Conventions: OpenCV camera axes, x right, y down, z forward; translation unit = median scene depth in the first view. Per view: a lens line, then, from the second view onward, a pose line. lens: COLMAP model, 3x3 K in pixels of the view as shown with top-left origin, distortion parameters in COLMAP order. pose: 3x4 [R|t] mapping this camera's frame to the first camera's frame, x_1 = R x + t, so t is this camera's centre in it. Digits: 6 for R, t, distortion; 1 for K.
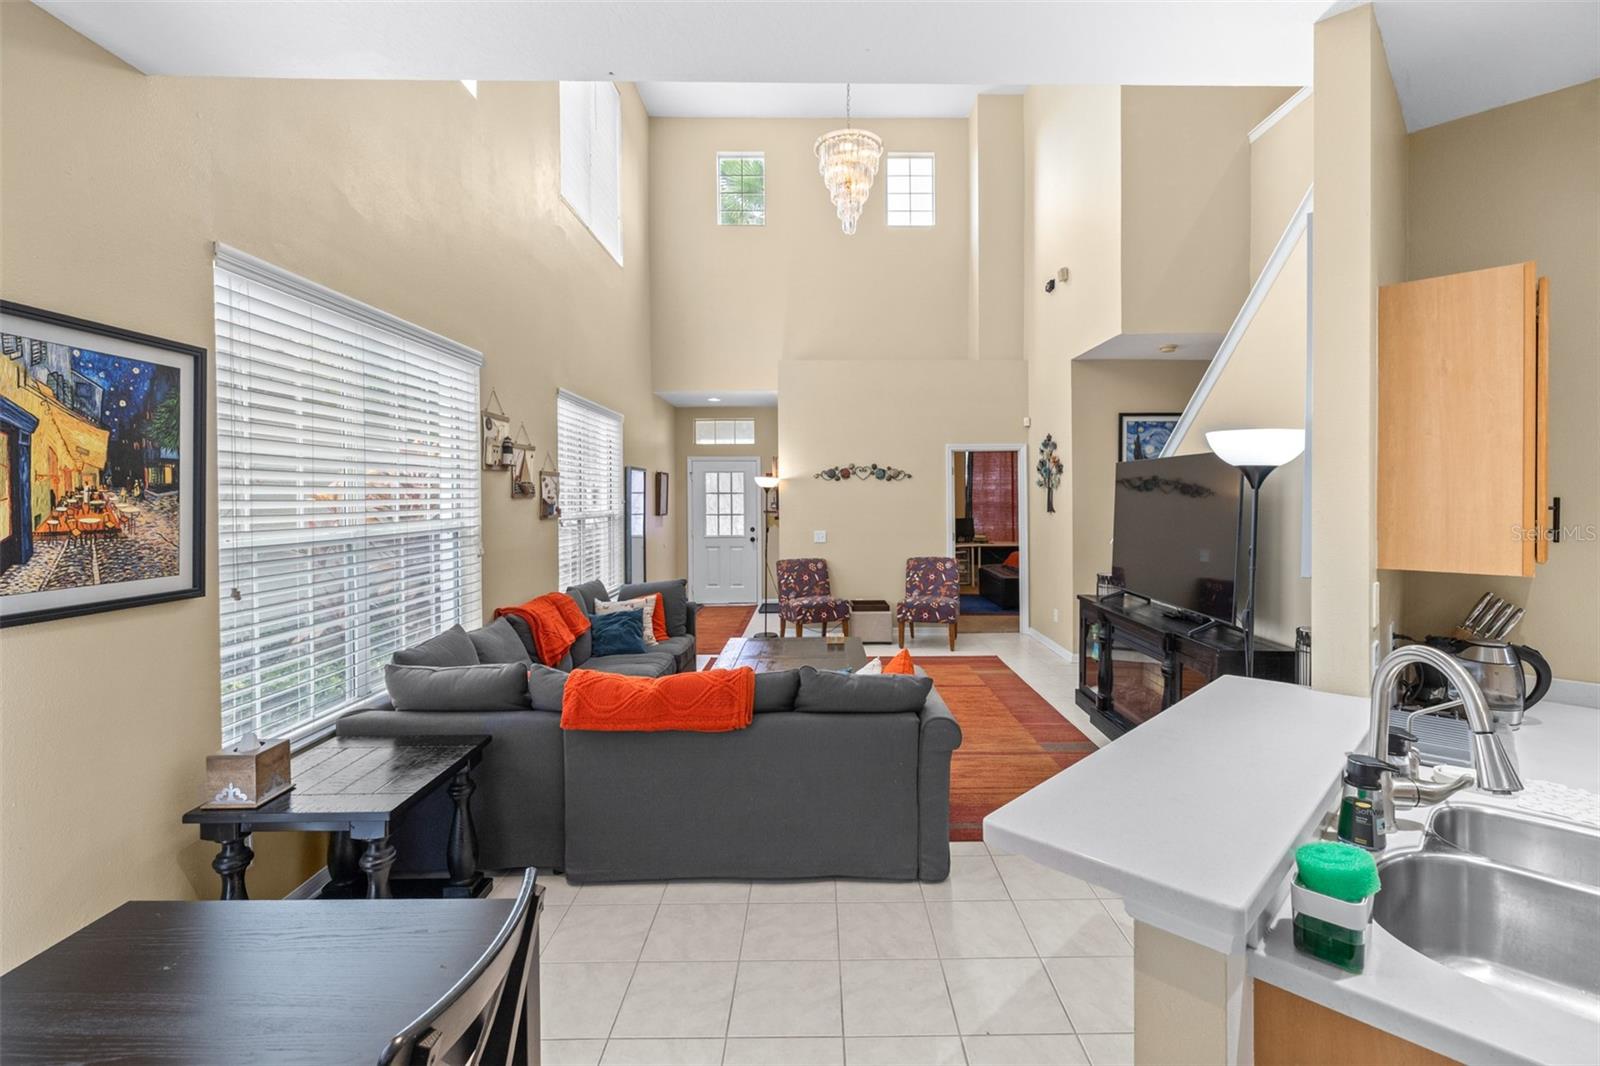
lens RADIAL K [[692.2, 0, 817.0], [0, 692.2, 501.4], [0, 0, 1]] dist [-0.002465, -0.000315]
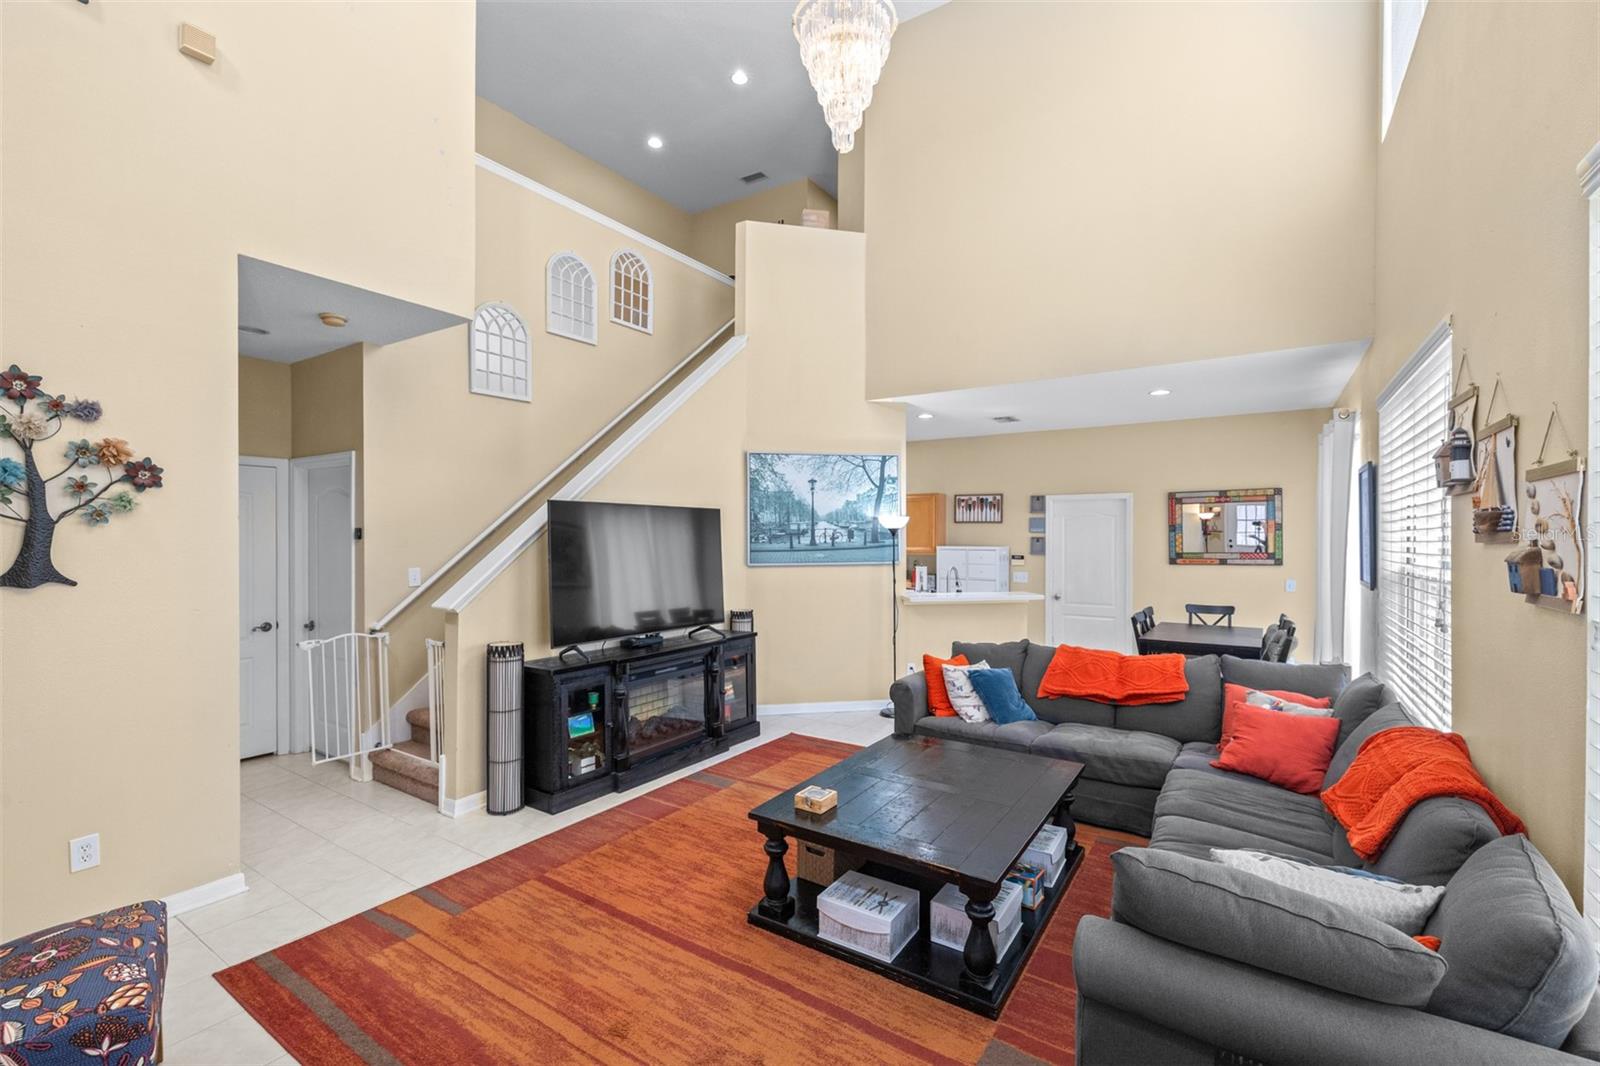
lens RADIAL K [[692.2, 0, 800.9], [0, 692.2, 540.3], [0, 0, 1]] dist [-0.002465, -0.000315]
pose [[-0.829126, -0.001745, 0.559059, -0.294982], [0.006114, 0.999907, 0.012188, -0.015828], [-0.559028, 0.013524, -0.829038, 1.579885]]
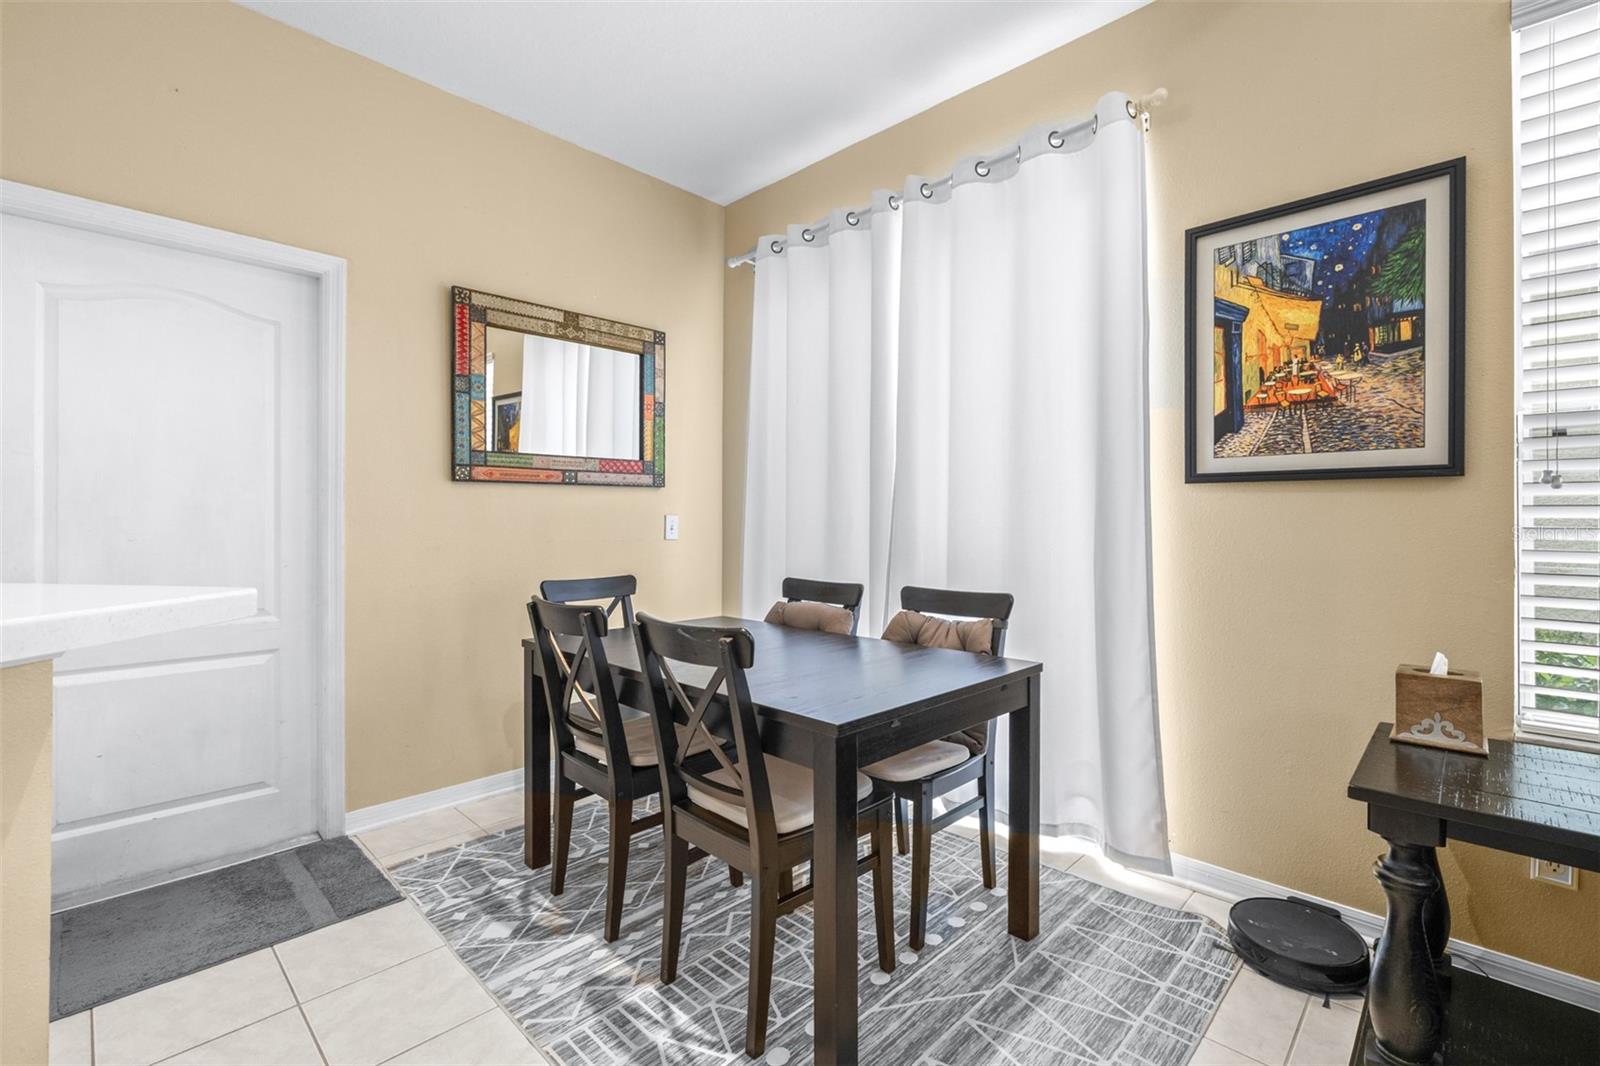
lens RADIAL K [[692.2, 0, 796.9], [0, 692.2, 521.2], [0, 0, 1]] dist [-0.002465, -0.000315]
pose [[-0.702812, -0.002273, -0.711372, 0.087842], [-0.010900, 0.999912, 0.007574, 0.086576], [0.711292, 0.013077, -0.702775, 0.460356]]
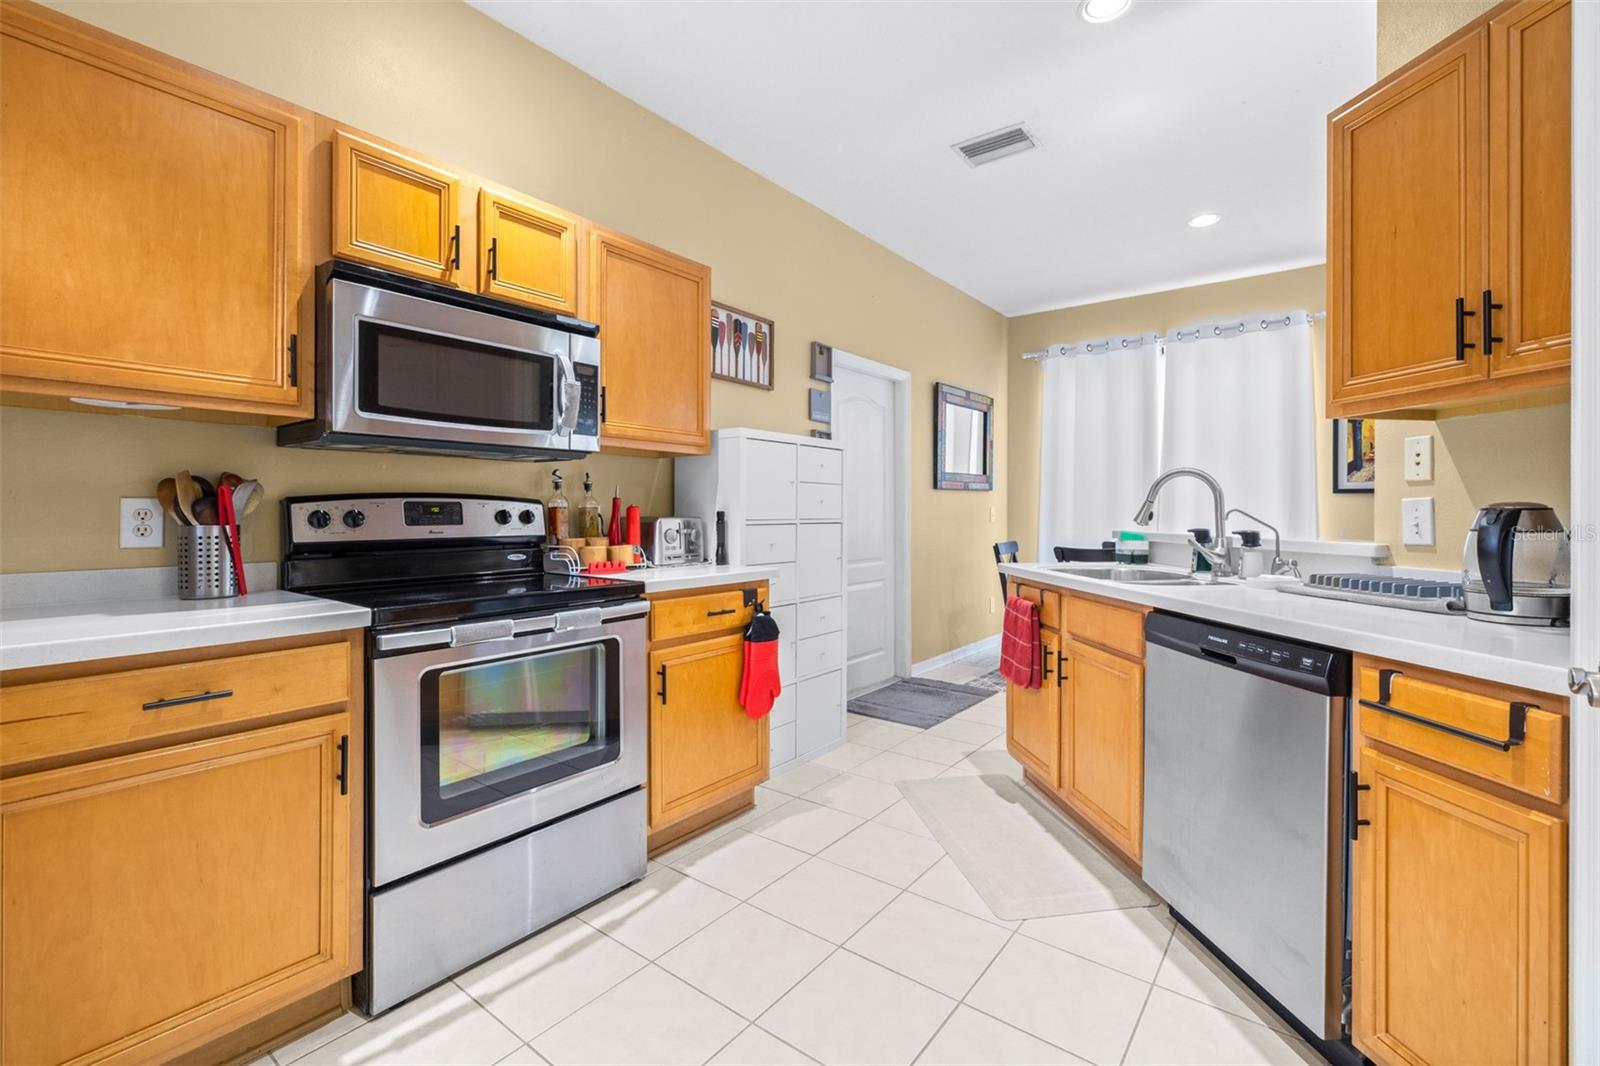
lens RADIAL K [[692.2, 0, 795.2], [0, 692.2, 510.1], [0, 0, 1]] dist [-0.002465, -0.000315]
pose [[-0.627298, -0.001468, -0.778778, 0.814889], [-0.010011, 0.999931, 0.006179, 0.087855], [0.778715, 0.011672, -0.627269, 0.346178]]
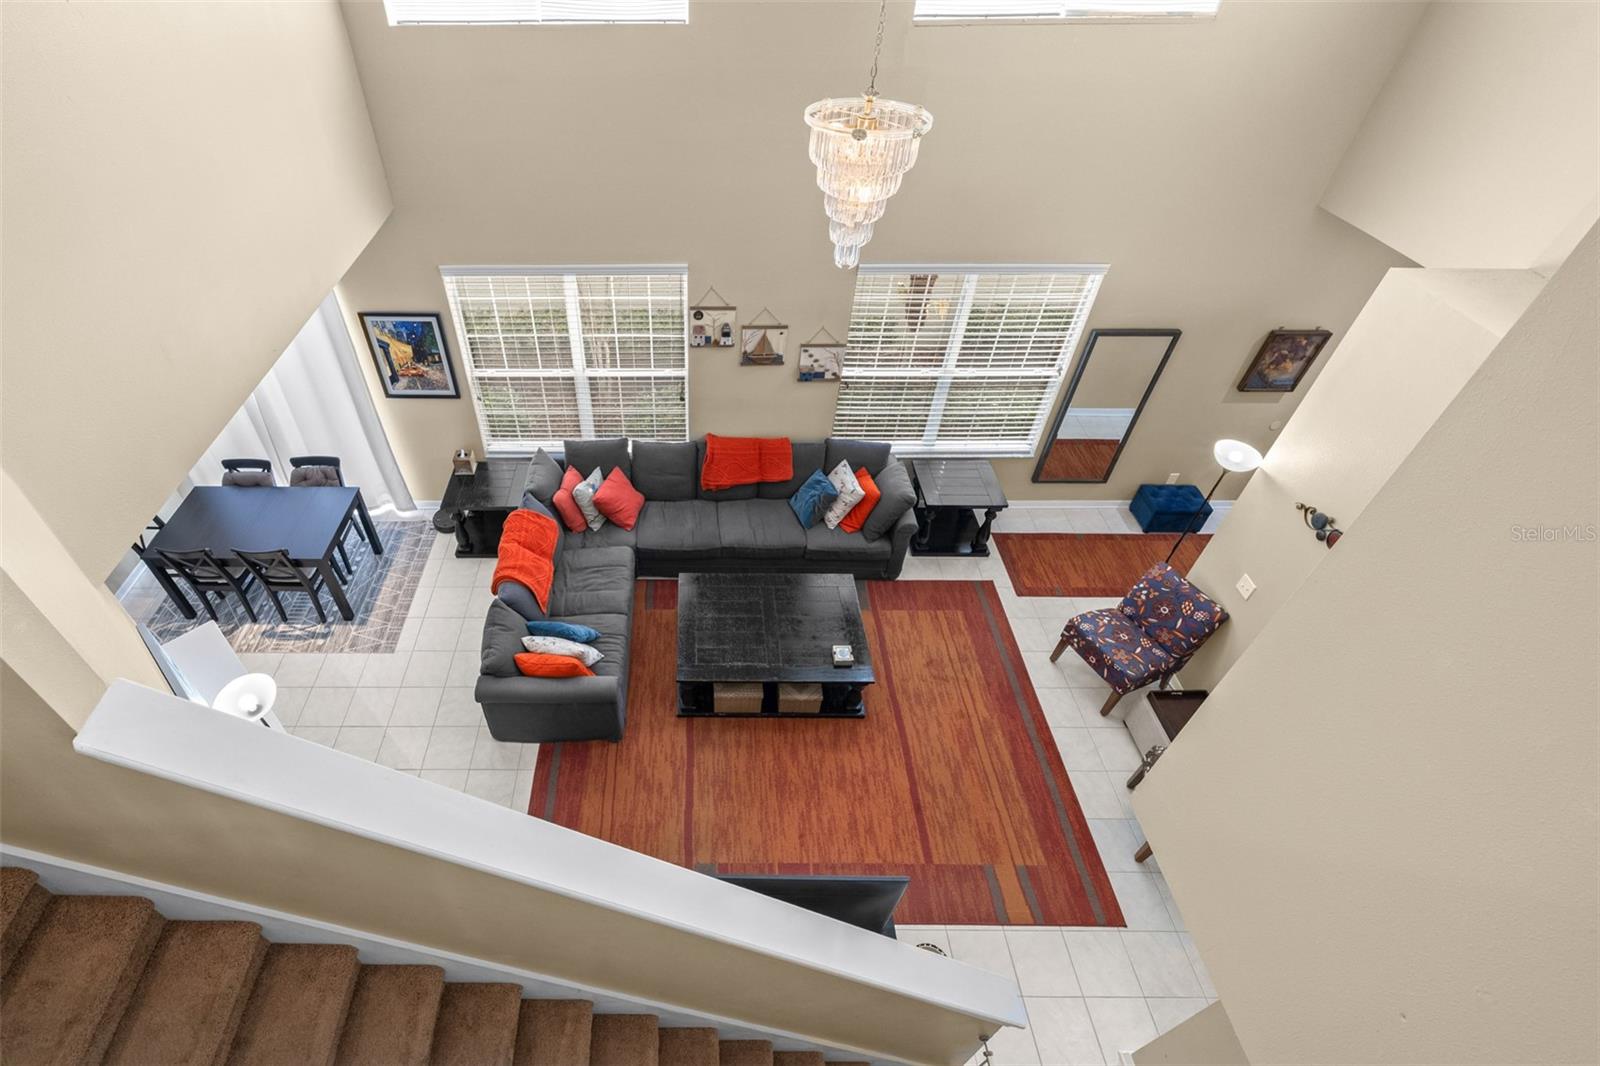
lens RADIAL K [[753.7, 0, 686.3], [0, 753.7, 525.1], [0, 0, 1]] dist [0.009435, 0.000058]
pose [[-0.008872, 0.688070, -0.725590, 0.699533], [-0.007373, 0.725554, 0.688126, -0.685914], [0.999933, 0.011455, -0.001364, 0.853275]]
